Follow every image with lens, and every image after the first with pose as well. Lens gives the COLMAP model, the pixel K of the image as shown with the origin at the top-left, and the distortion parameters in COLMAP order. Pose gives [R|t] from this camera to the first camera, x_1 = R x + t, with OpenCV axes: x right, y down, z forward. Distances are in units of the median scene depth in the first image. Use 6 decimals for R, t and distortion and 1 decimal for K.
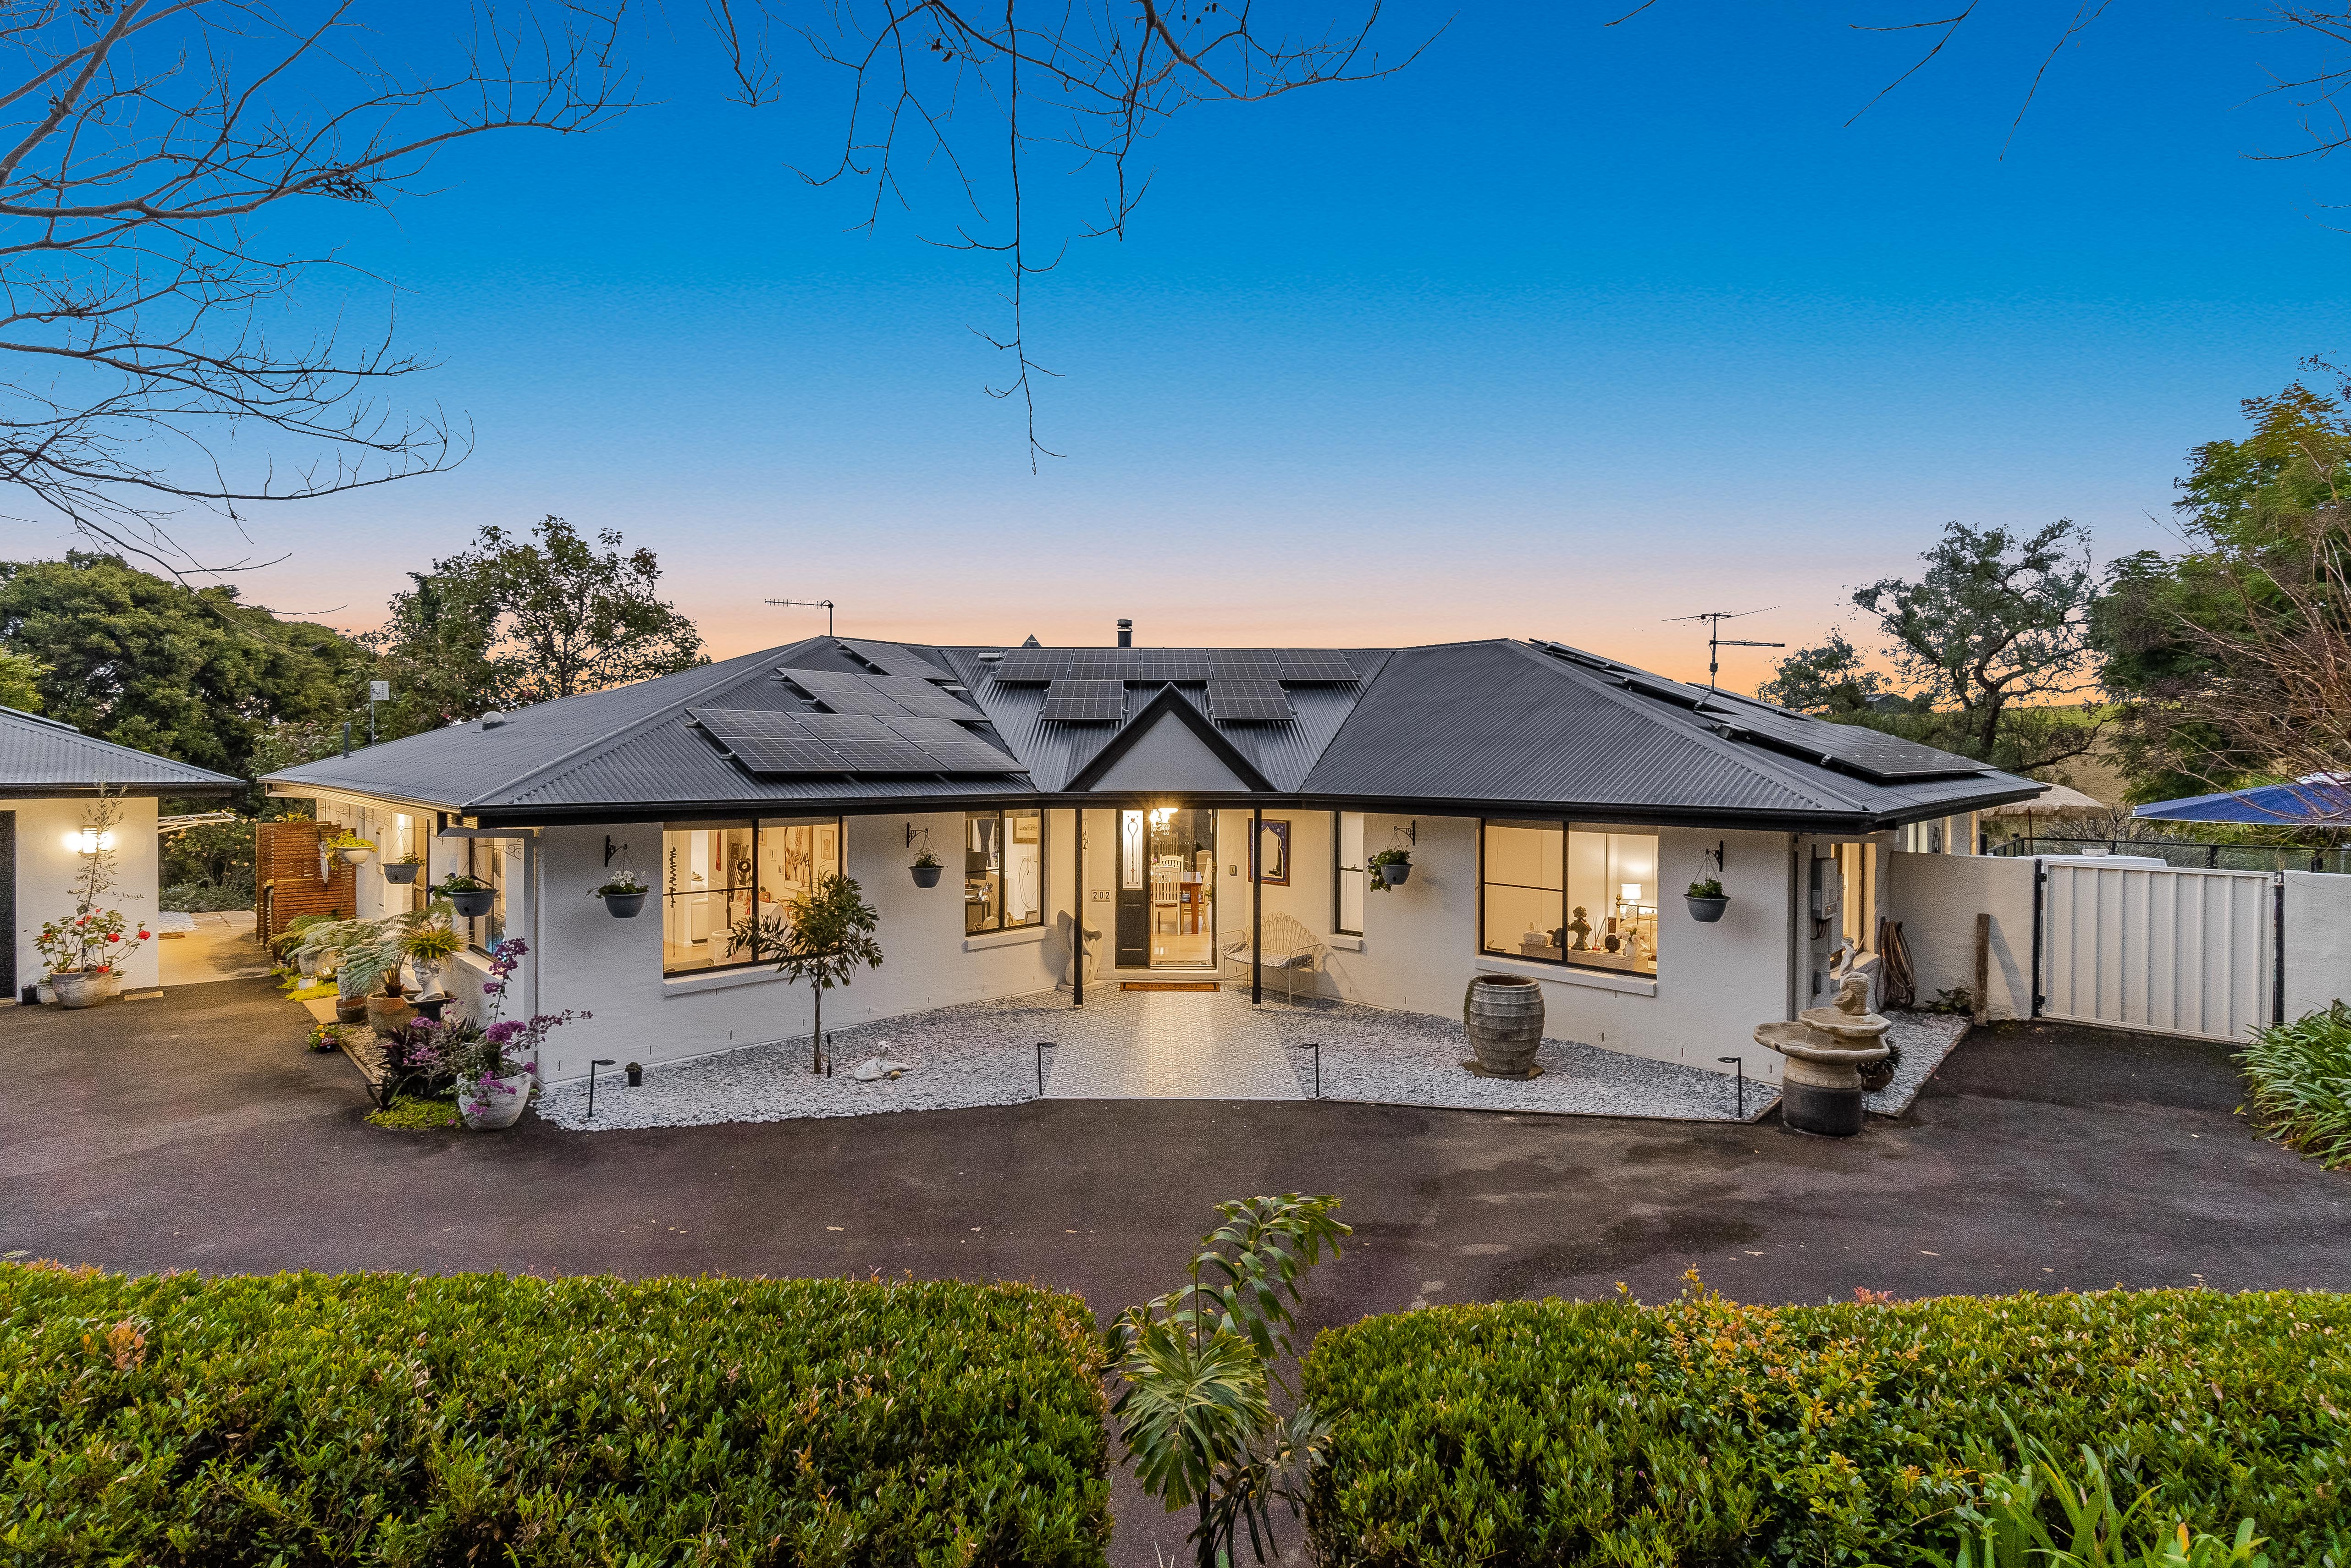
lens RADIAL K [[1060.6, 0, 1170.4], [0, 1060.6, 764.8], [0, 0, 1]] dist [-0.003349, -0.000053]
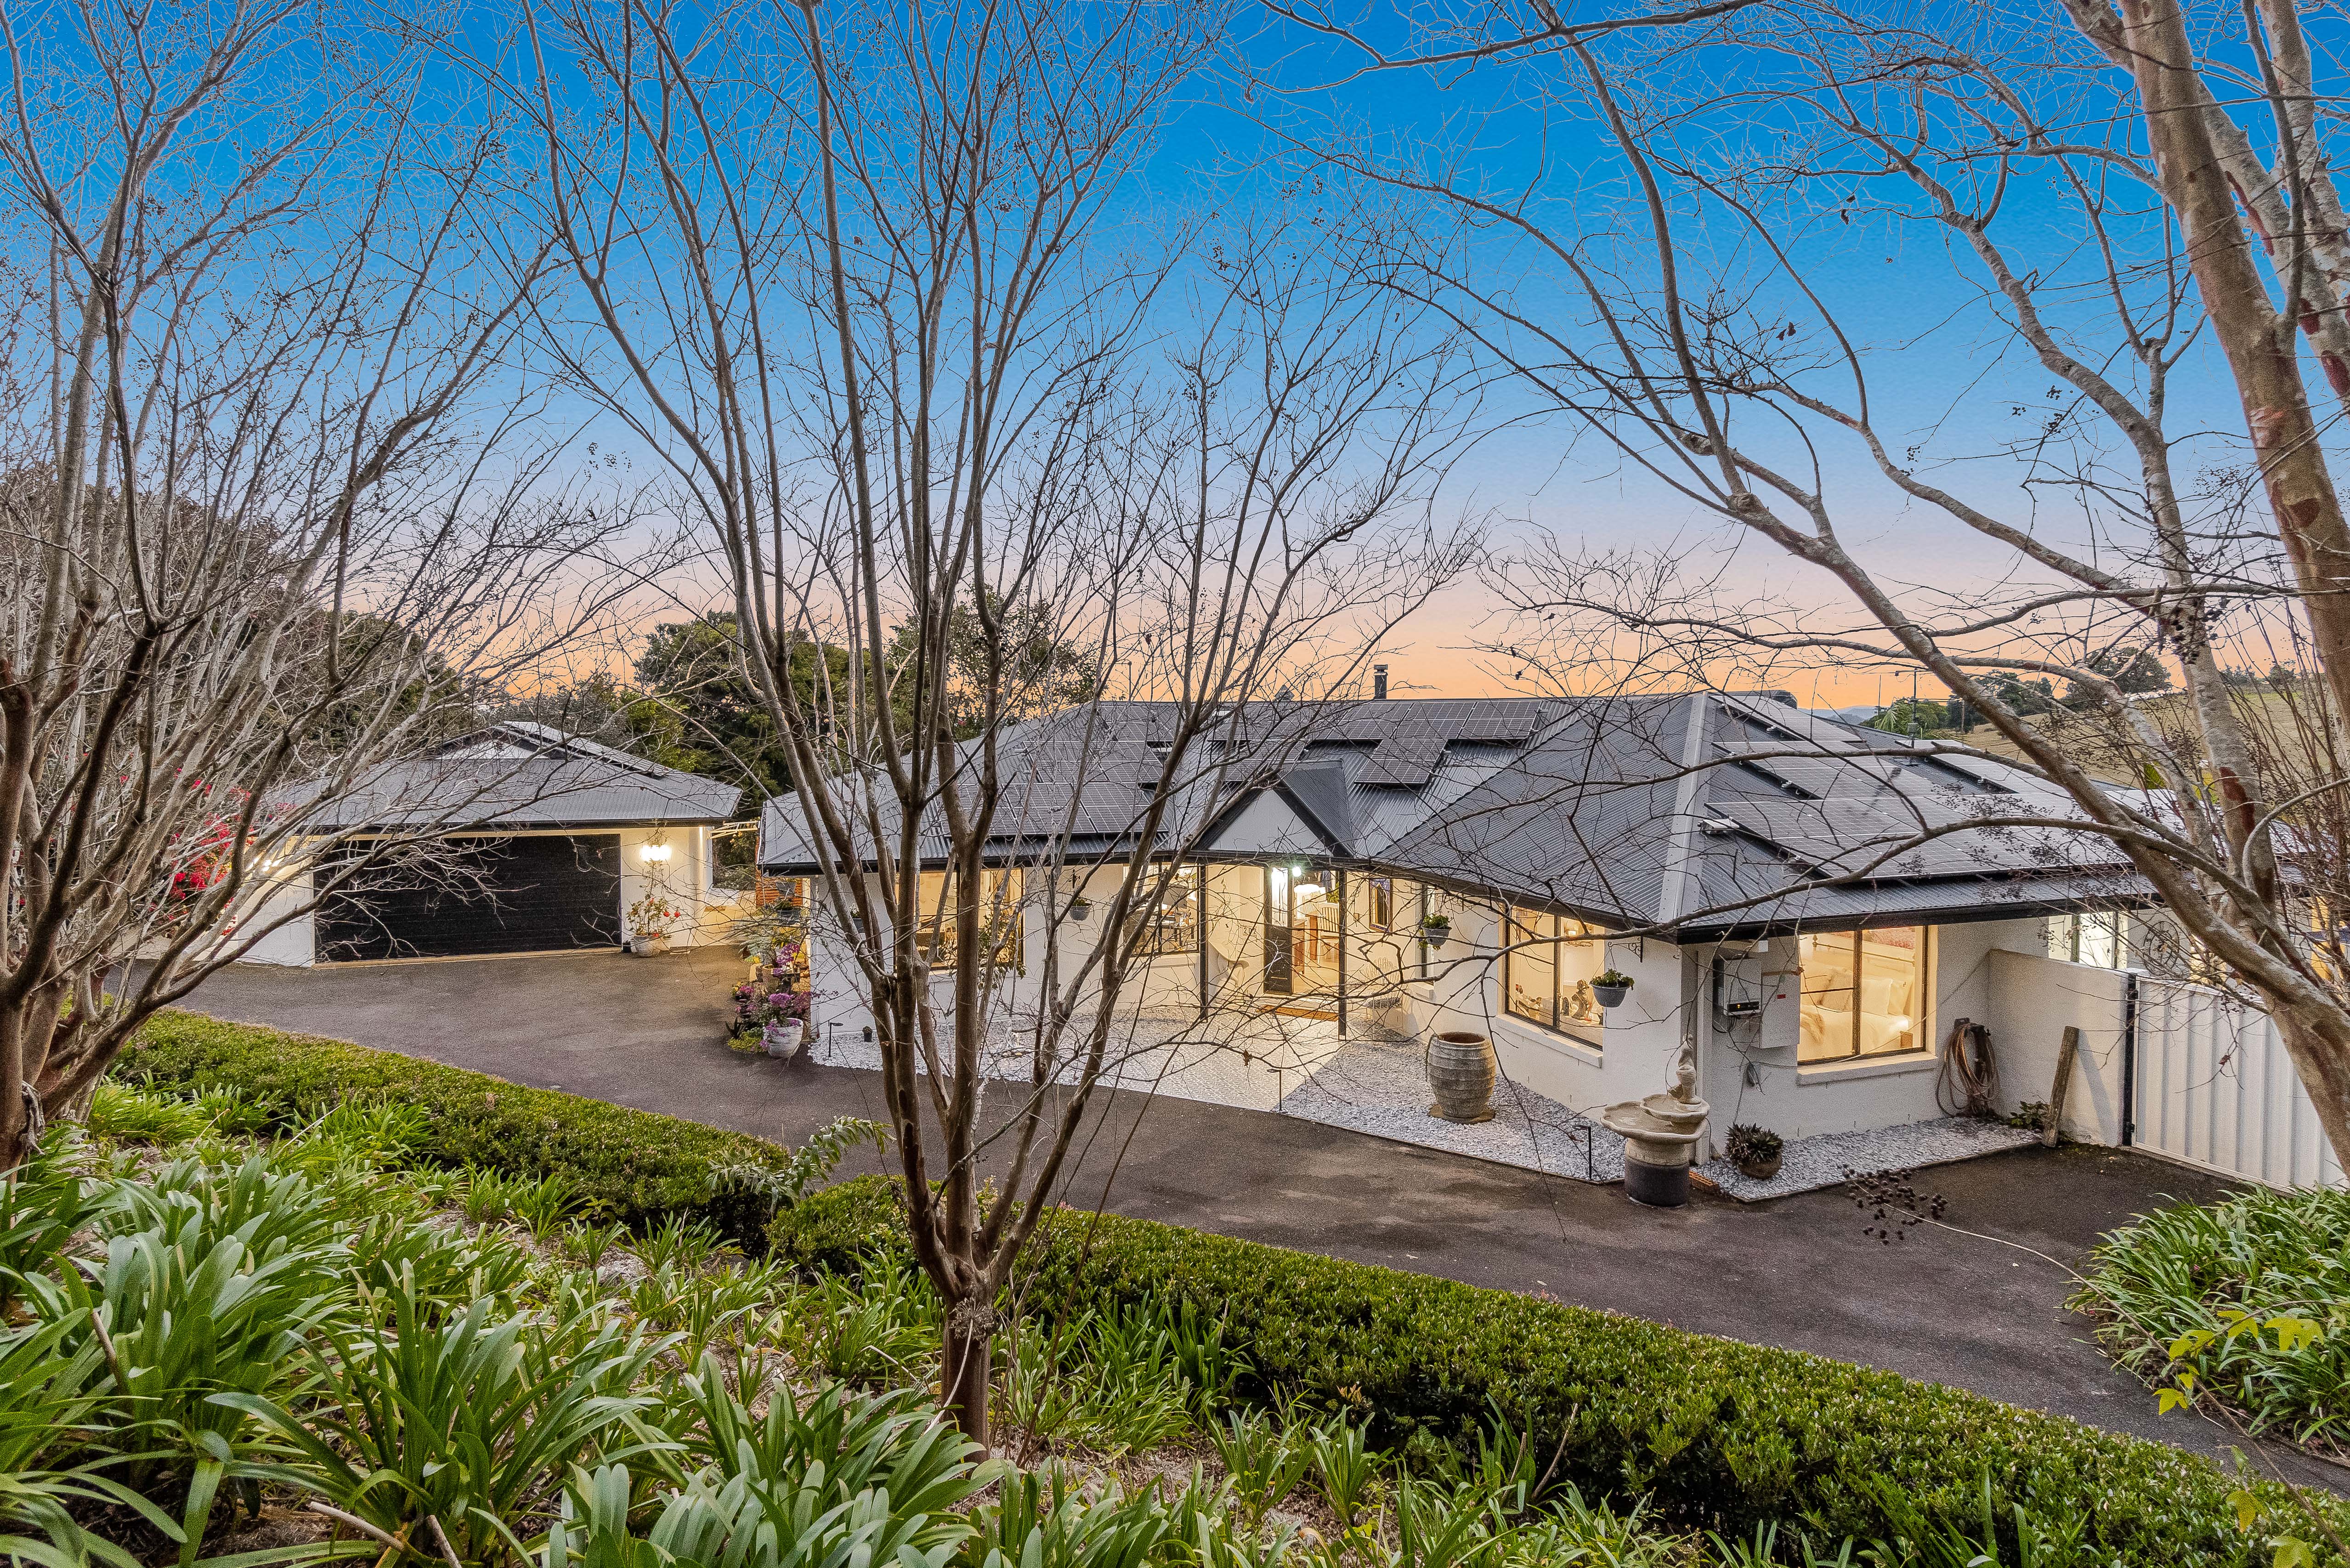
lens RADIAL K [[1162.9, 0, 1175.0], [0, 1162.9, 784.0], [0, 0, 1]] dist [0.000202, -0.000850]
pose [[0.894467, 0.015661, -0.446860, 0.526360], [0.001432, 0.999281, 0.037887, -0.109974], [0.447132, -0.034529, 0.893801, -0.243613]]
